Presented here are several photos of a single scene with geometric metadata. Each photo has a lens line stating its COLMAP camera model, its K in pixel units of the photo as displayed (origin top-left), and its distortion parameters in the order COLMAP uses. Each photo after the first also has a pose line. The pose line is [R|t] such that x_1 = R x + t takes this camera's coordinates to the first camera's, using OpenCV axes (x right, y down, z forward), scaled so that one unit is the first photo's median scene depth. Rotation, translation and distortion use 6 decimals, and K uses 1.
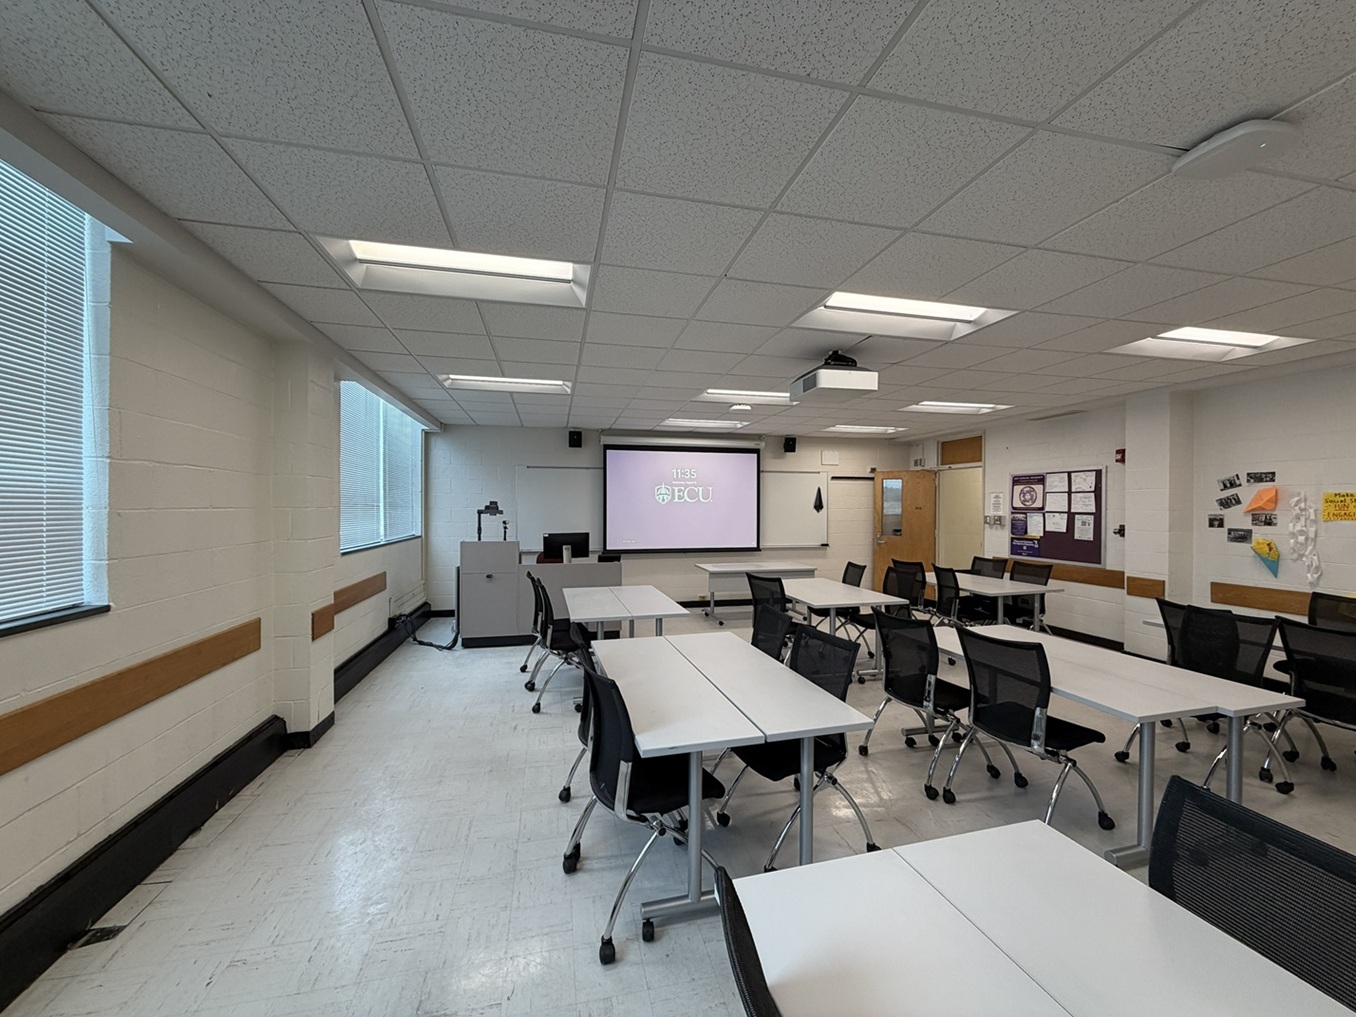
lens RADIAL K [[544.5, 0, 673.0], [0, 544.5, 508.7], [0, 0, 1]] dist [-0.002618, -0.000270]
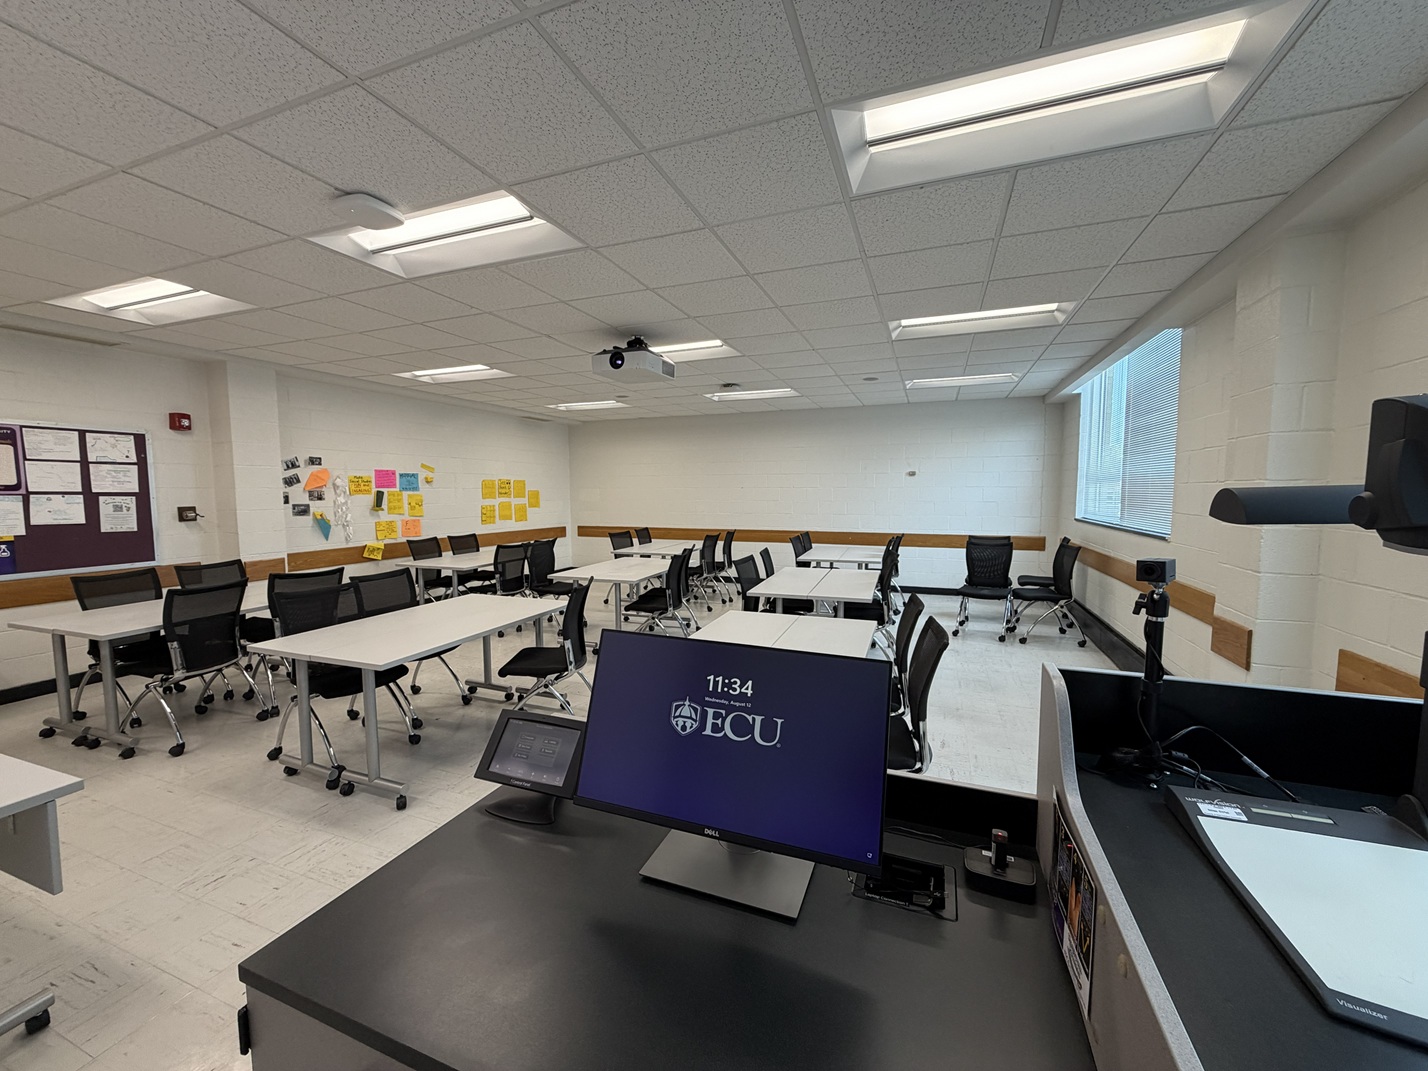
lens RADIAL K [[573.4, 0, 711.1], [0, 573.4, 531.6], [0, 0, 1]] dist [-0.002618, -0.000270]
pose [[-0.834683, -0.042426, 0.549095, -0.365490], [0.001713, 0.996823, 0.079624, -0.000437], [-0.550729, 0.067402, -0.831959, 1.510408]]
